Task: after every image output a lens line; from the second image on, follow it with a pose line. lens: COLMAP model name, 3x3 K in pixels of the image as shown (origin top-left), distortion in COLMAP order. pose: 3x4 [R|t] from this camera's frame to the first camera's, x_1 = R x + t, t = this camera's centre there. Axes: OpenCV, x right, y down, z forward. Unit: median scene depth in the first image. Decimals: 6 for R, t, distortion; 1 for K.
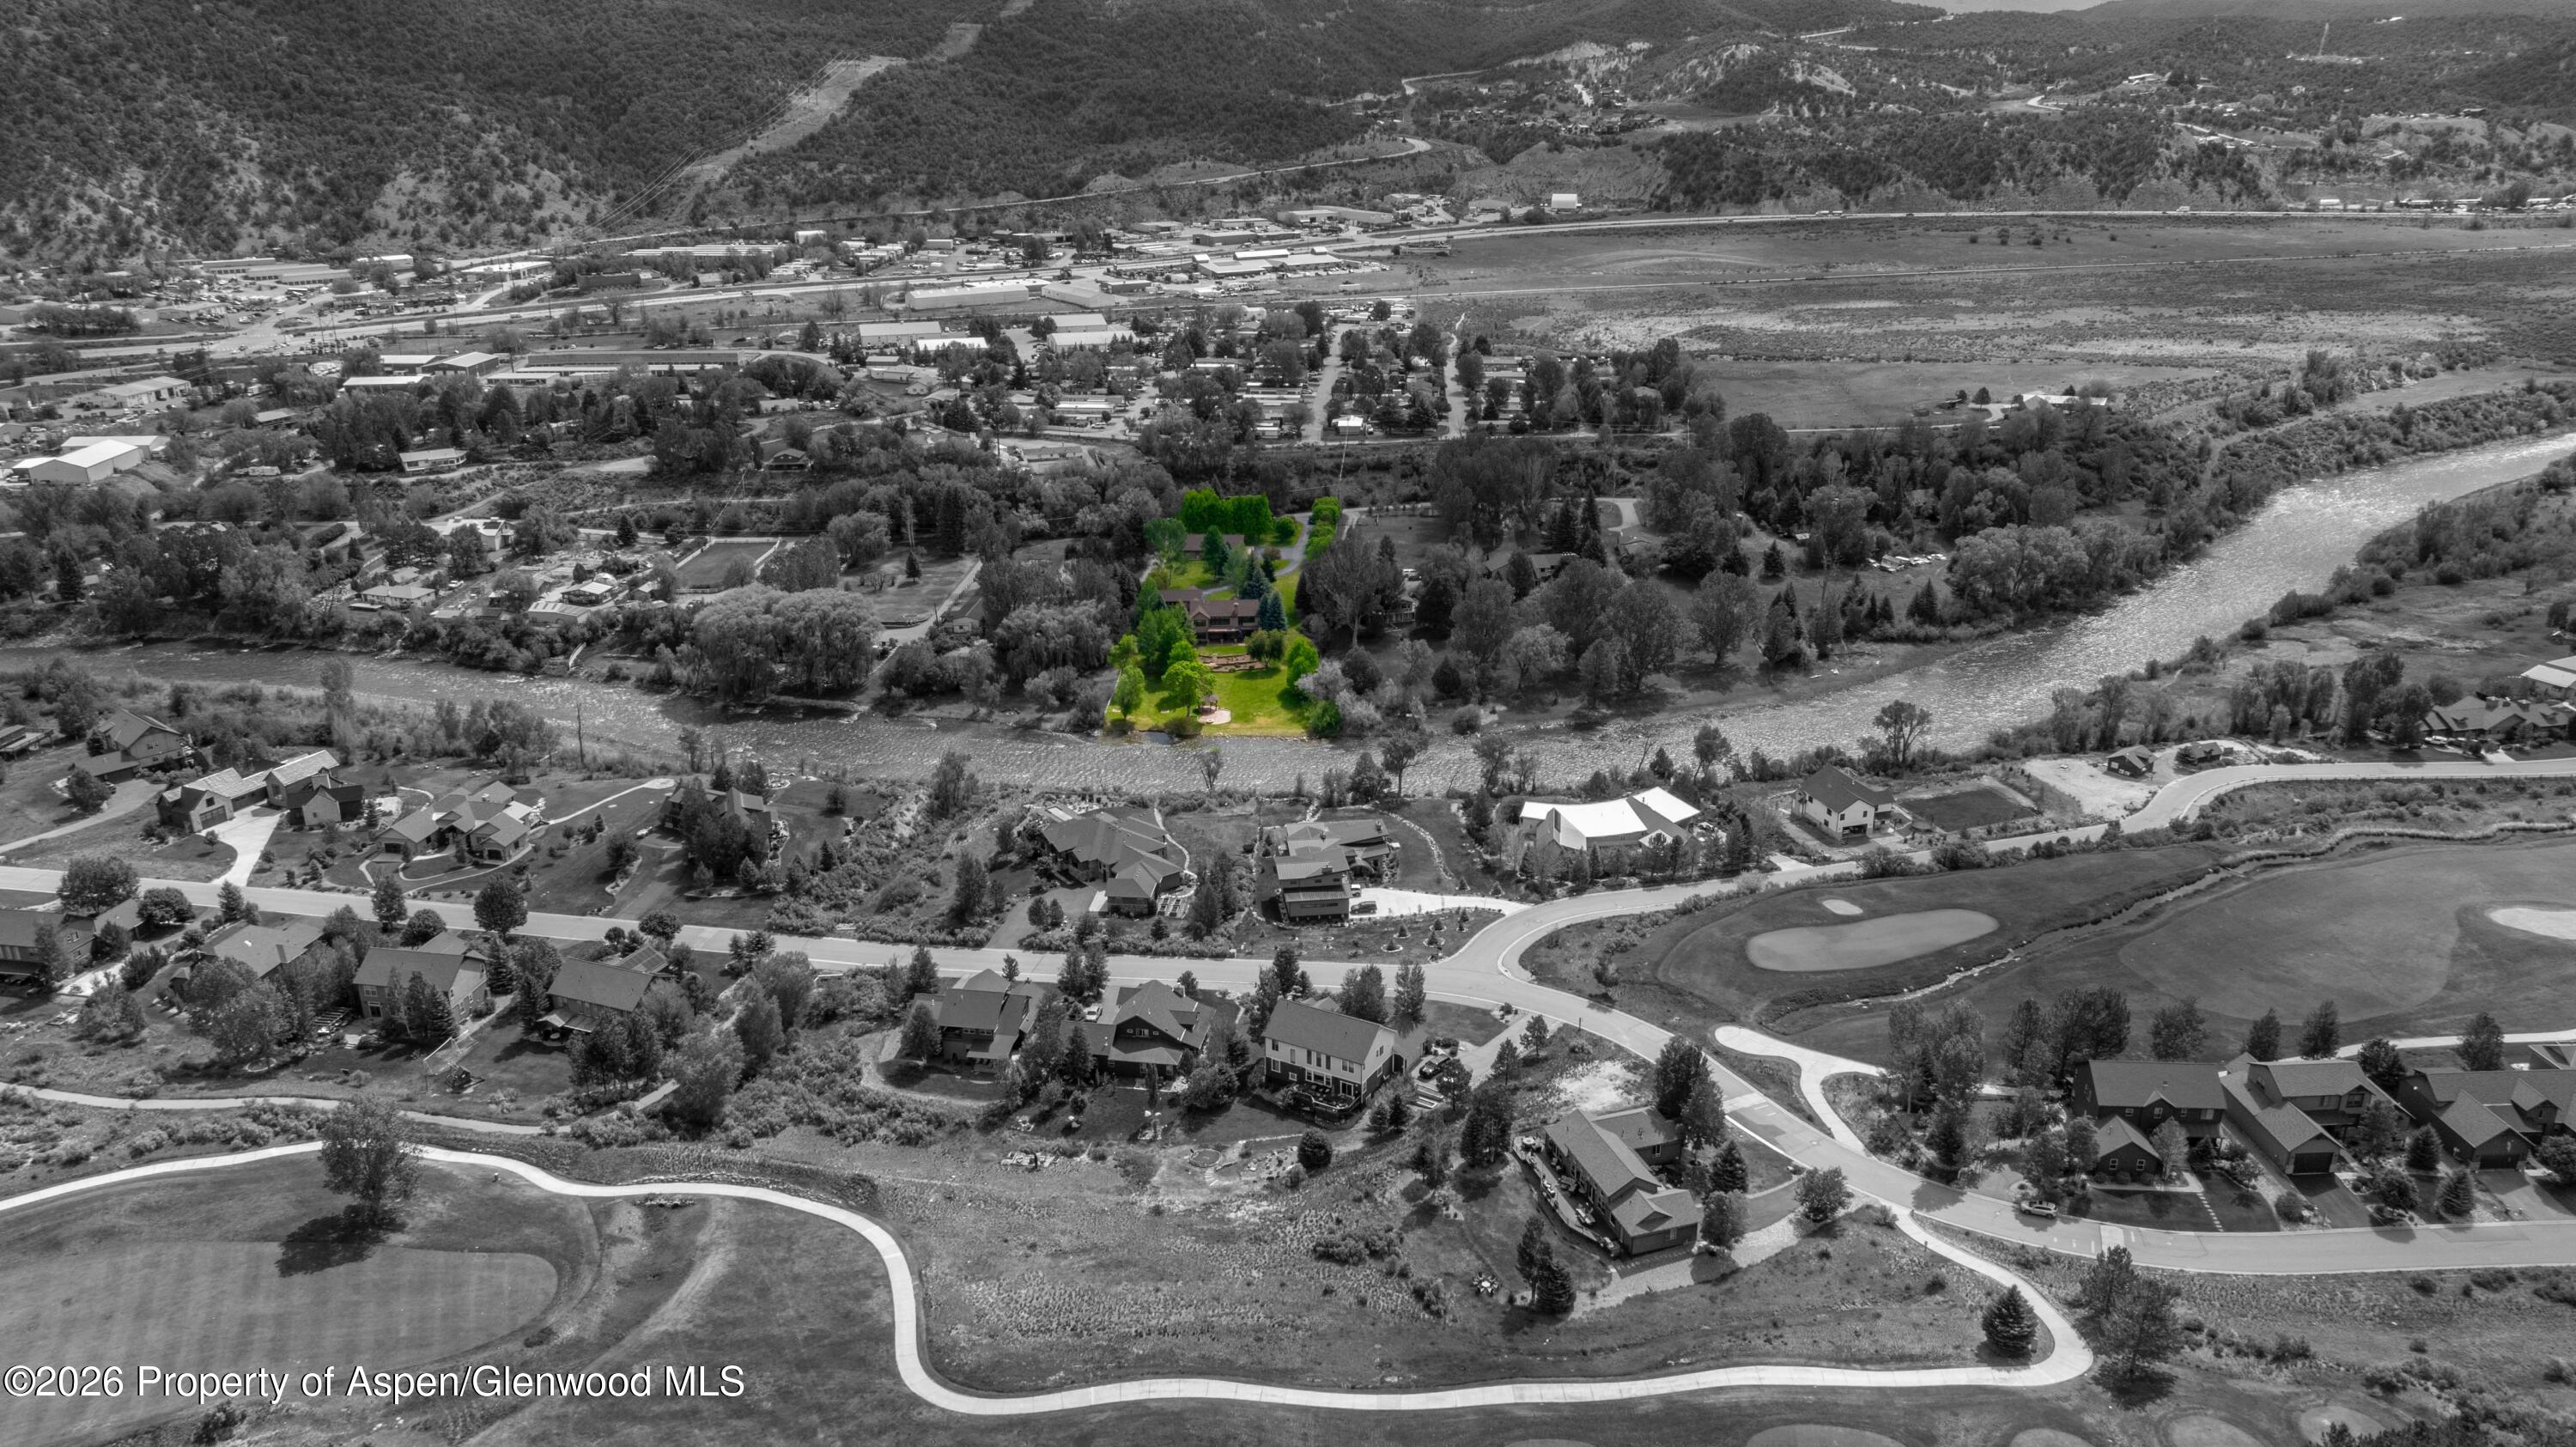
lens RADIAL K [[1852.2, 0, 1289.5], [0, 1852.2, 709.6], [0, 0, 1]] dist [-0.052842, 0.072989]
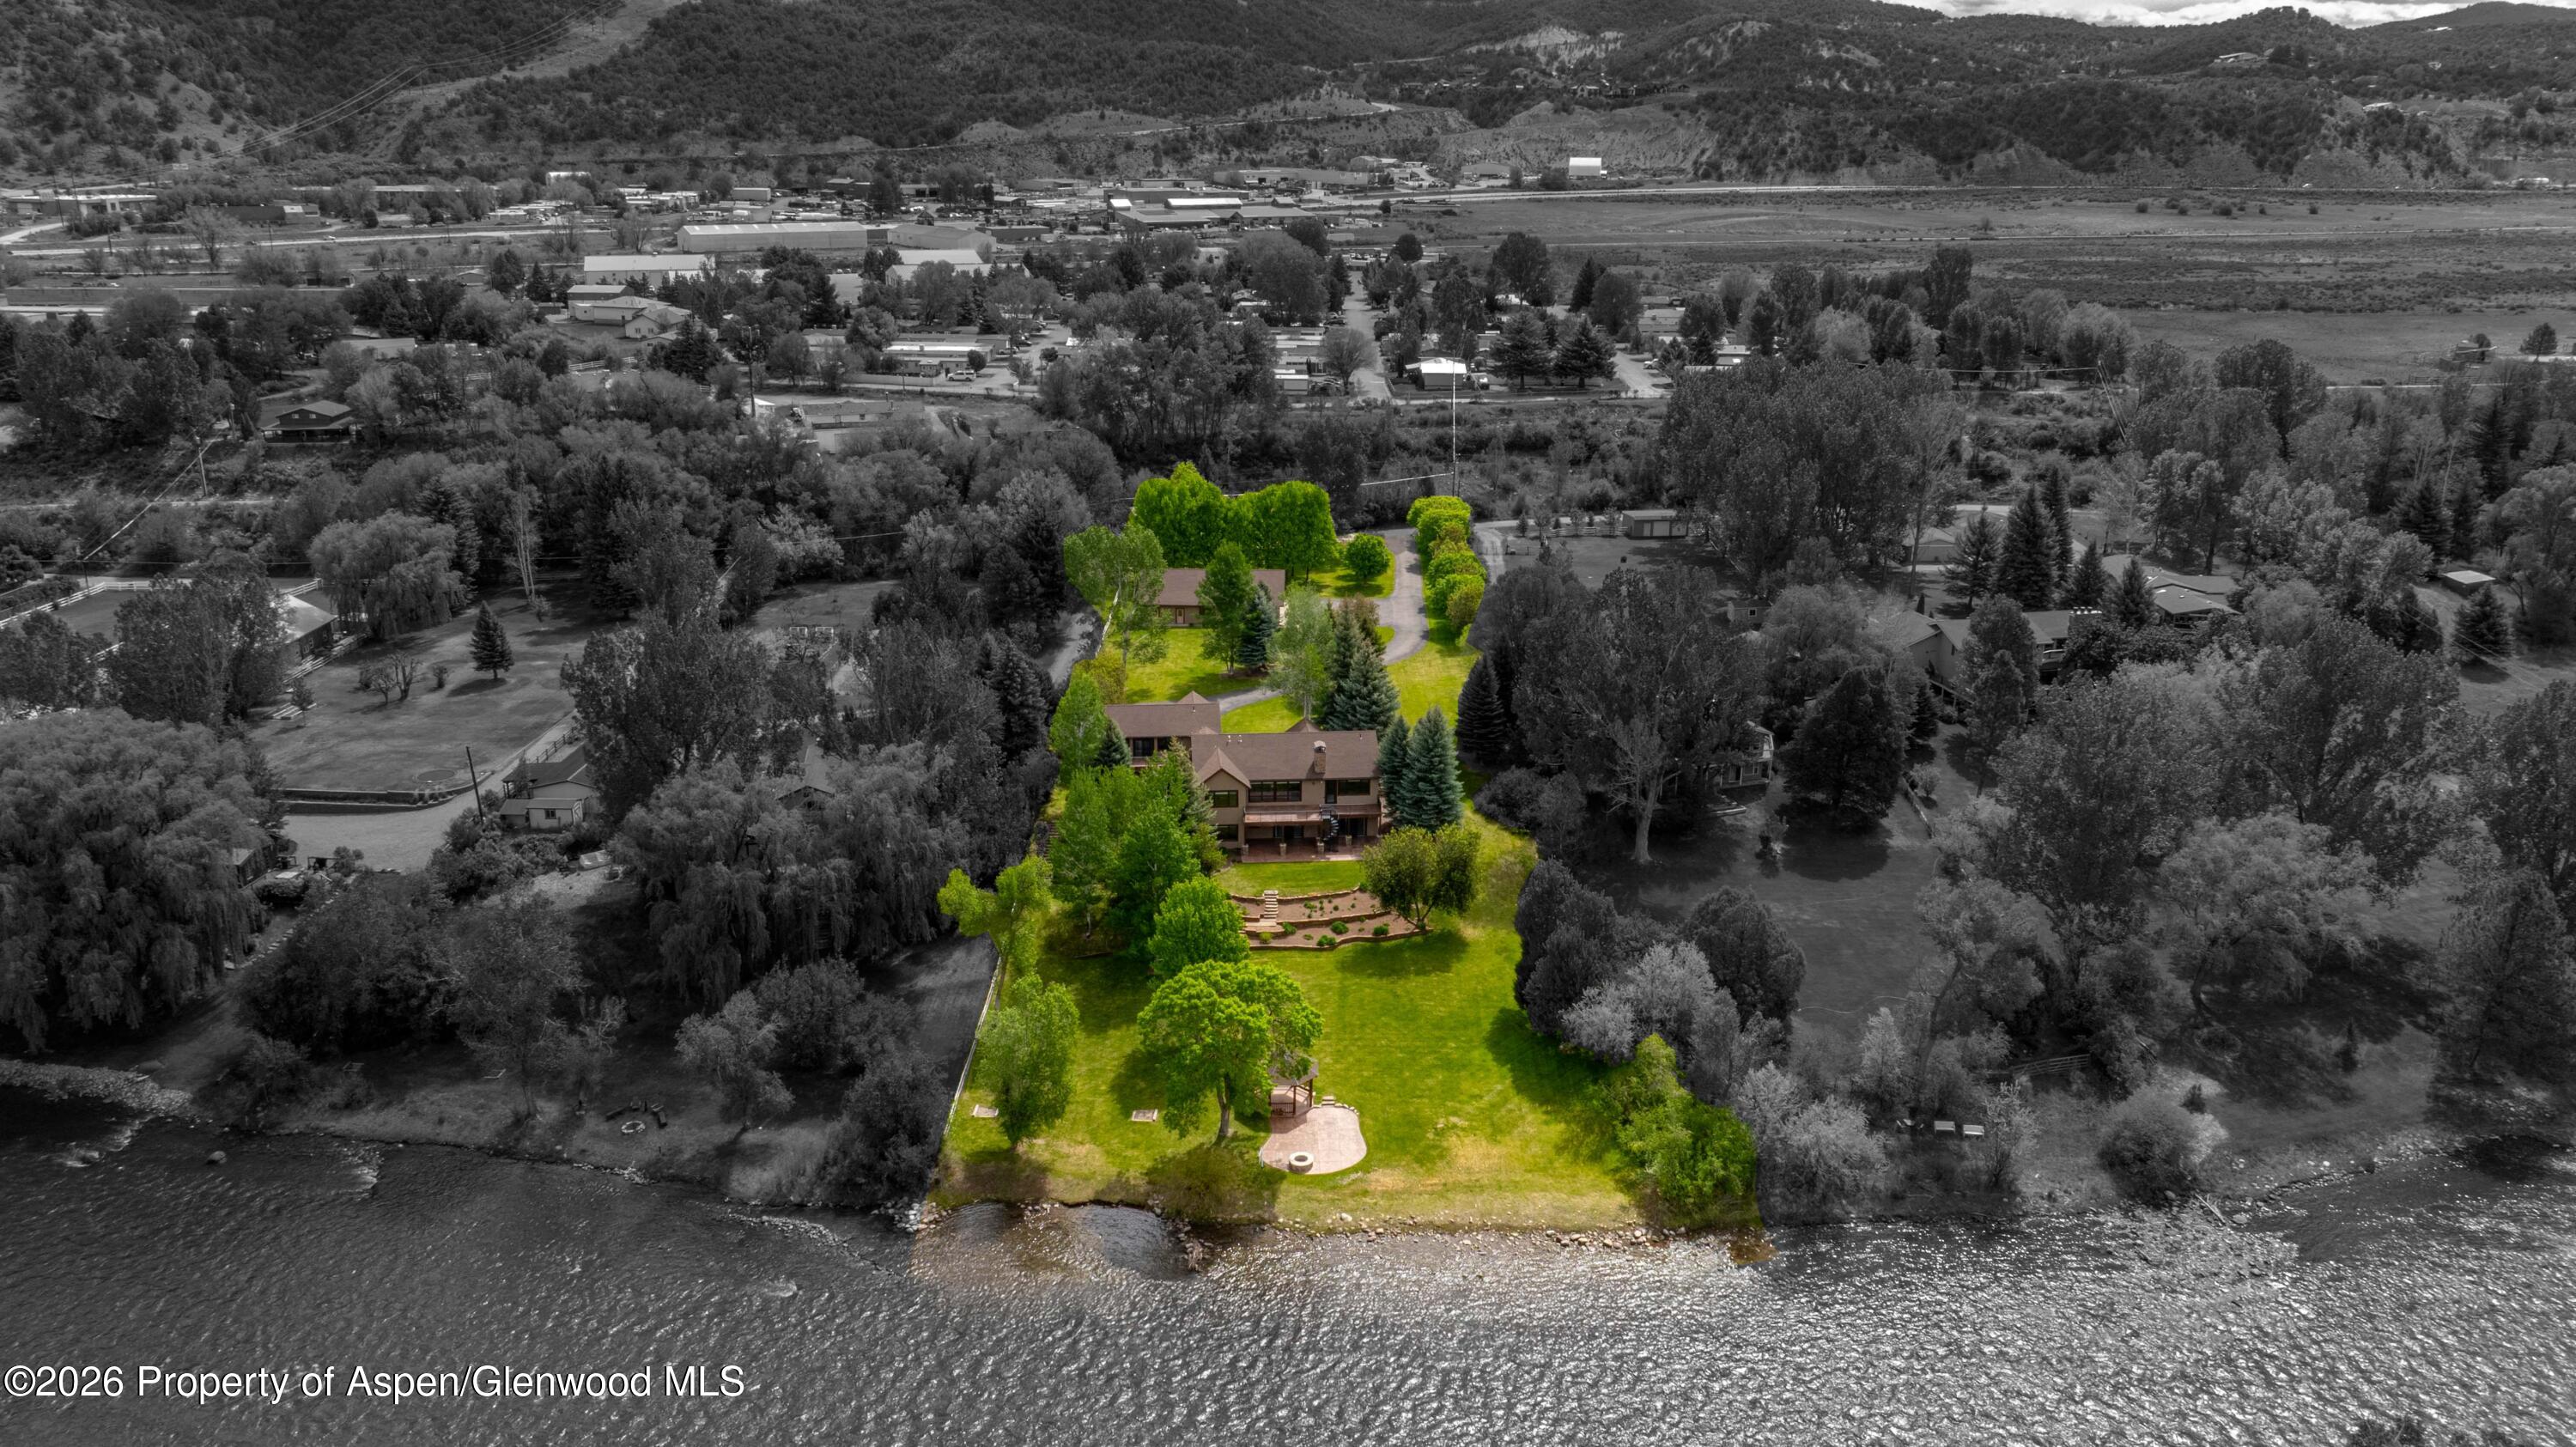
lens RADIAL K [[1852.2, 0, 1289.5], [0, 1852.2, 709.6], [0, 0, 1]] dist [-0.052842, 0.072989]
pose [[0.998095, -0.002633, 0.061641, -0.026303], [0.005059, 0.999217, -0.039232, -0.022908], [-0.061489, 0.039469, 0.997327, 0.292224]]
